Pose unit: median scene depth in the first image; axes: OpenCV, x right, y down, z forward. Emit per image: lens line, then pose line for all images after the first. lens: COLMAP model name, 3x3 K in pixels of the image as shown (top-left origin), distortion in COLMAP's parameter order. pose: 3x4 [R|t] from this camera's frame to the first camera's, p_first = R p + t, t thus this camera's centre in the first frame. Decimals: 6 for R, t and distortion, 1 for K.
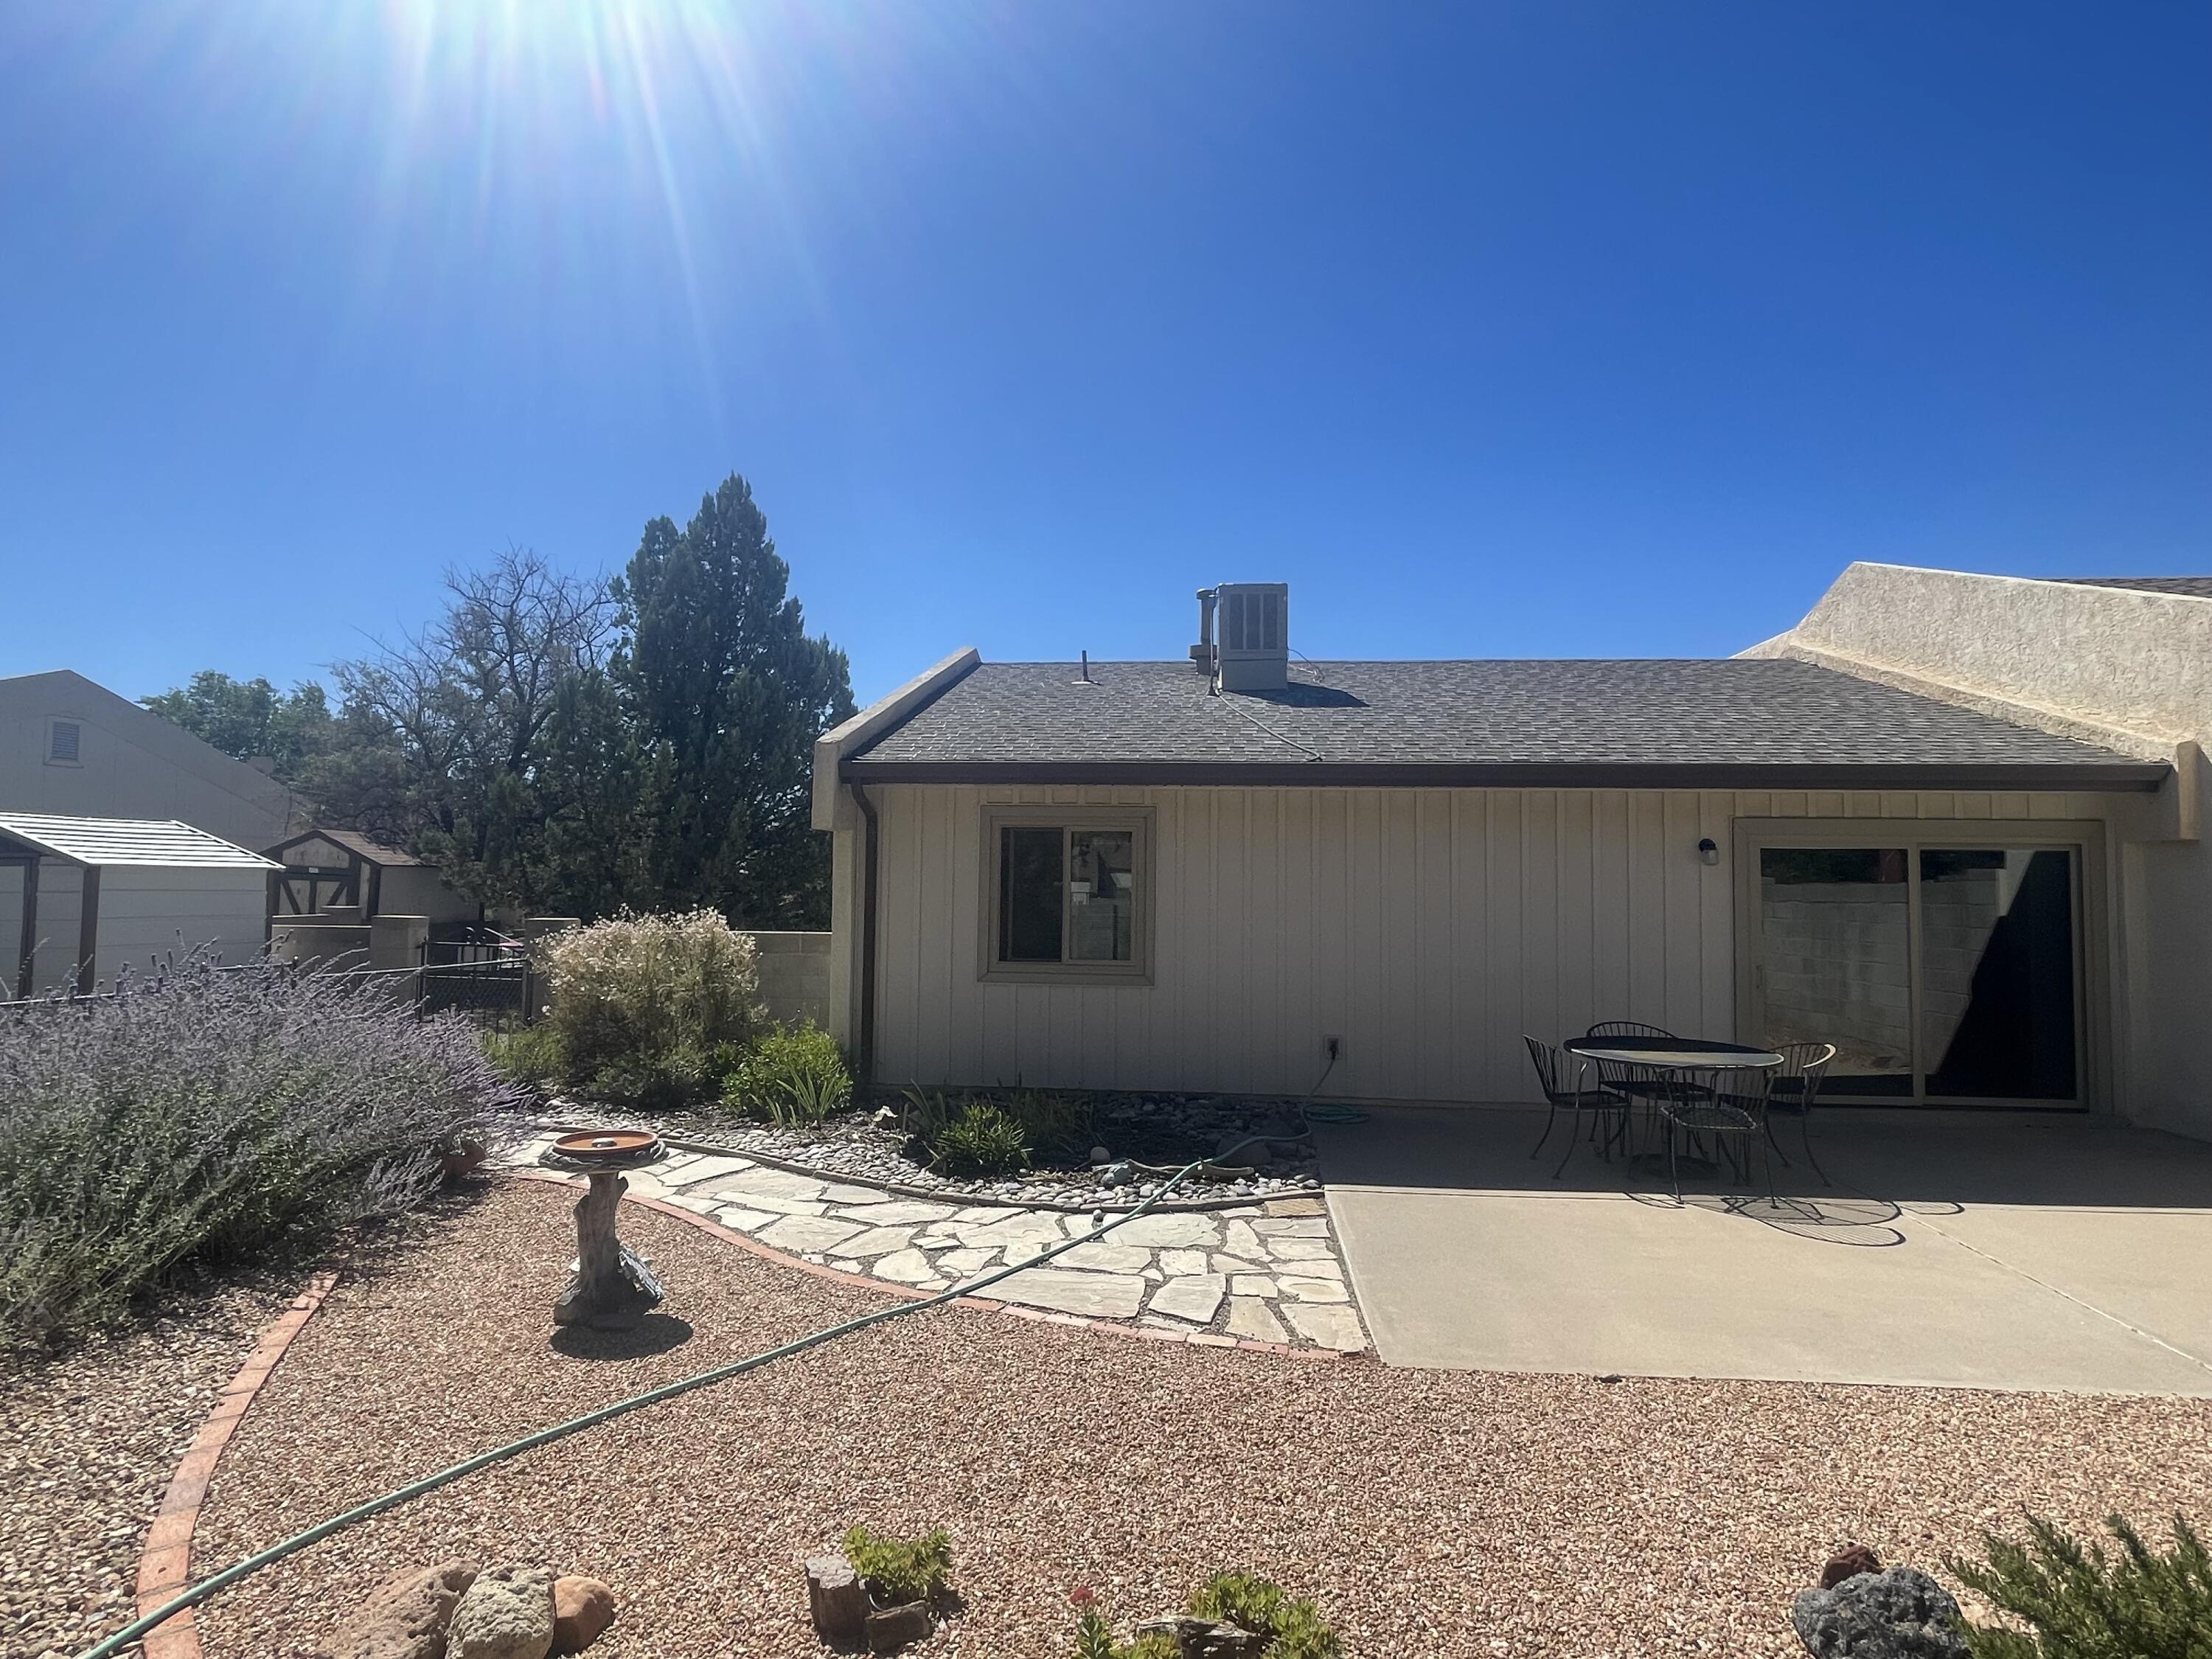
lens RADIAL K [[1203.6, 0, 1102.7], [0, 1203.6, 833.4], [0, 0, 1]] dist [-0.011855, 0.004316]
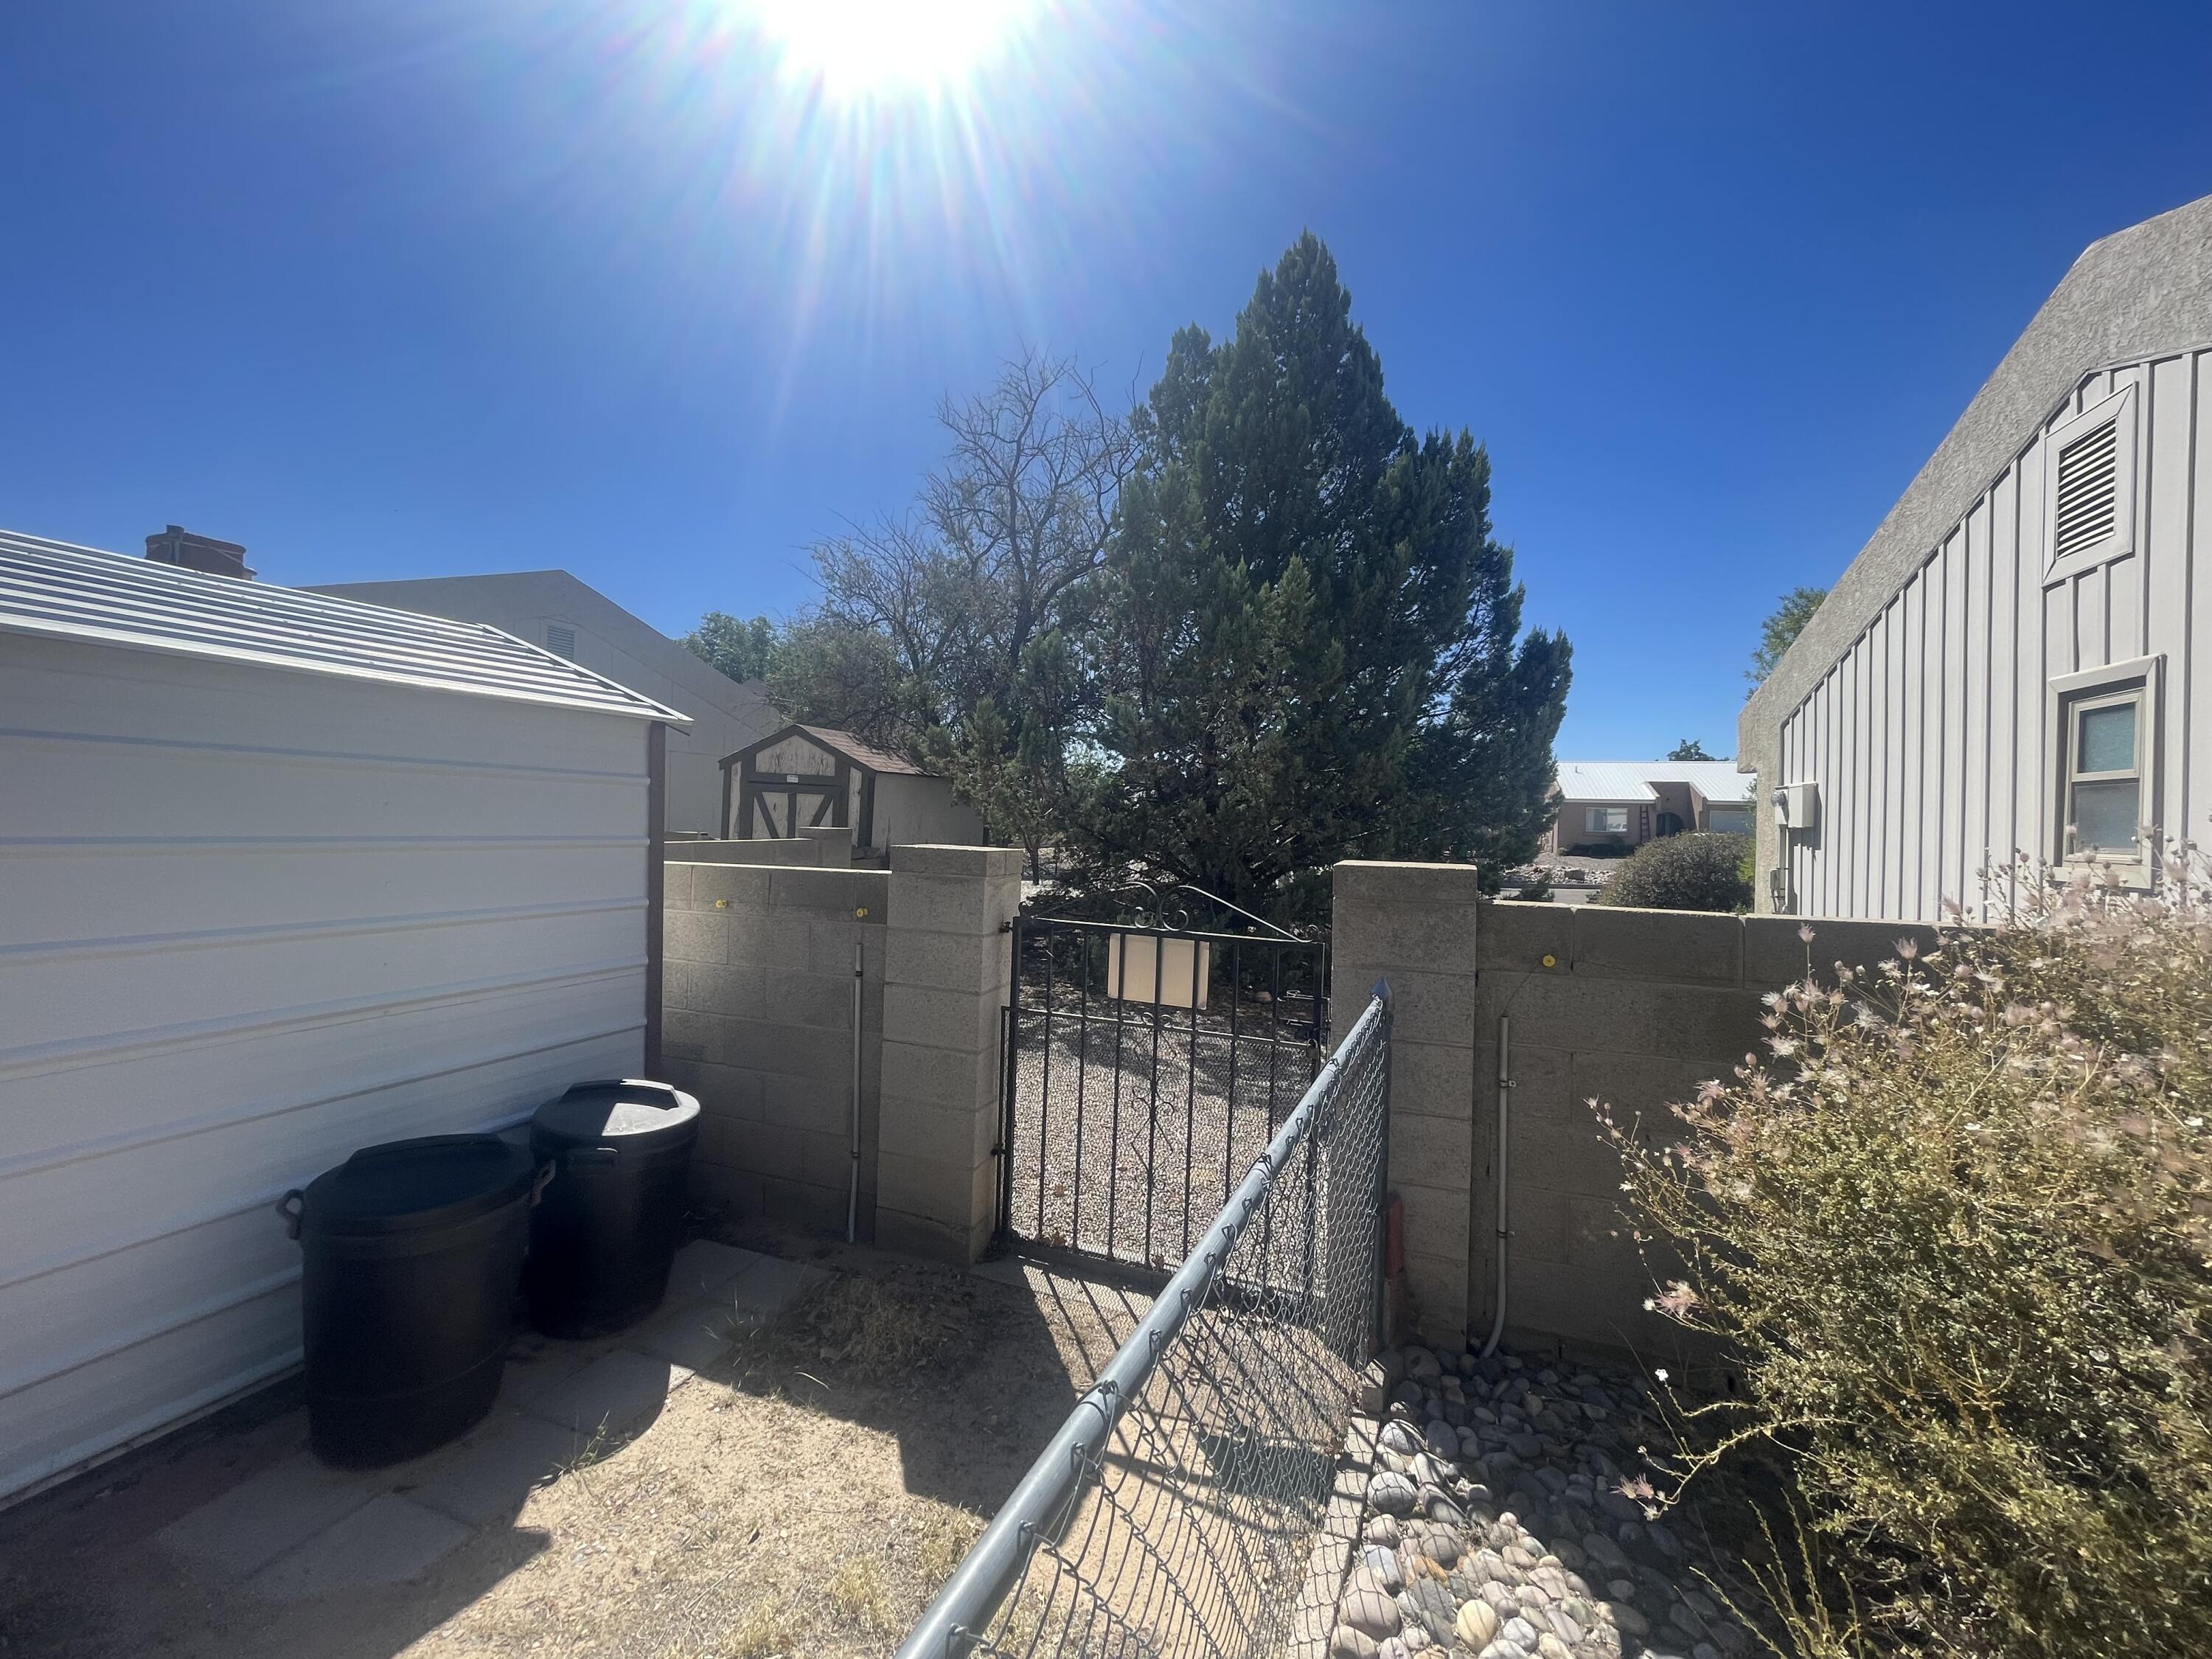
lens RADIAL K [[895.9, 0, 1106.3], [0, 895.9, 816.2], [0, 0, 1]] dist [-0.004763, 0.002516]
pose [[0.964678, 0.006820, -0.263342, -0.567167], [0.002178, 0.999424, 0.033860, 0.061287], [0.263421, -0.033238, 0.964108, 0.899883]]
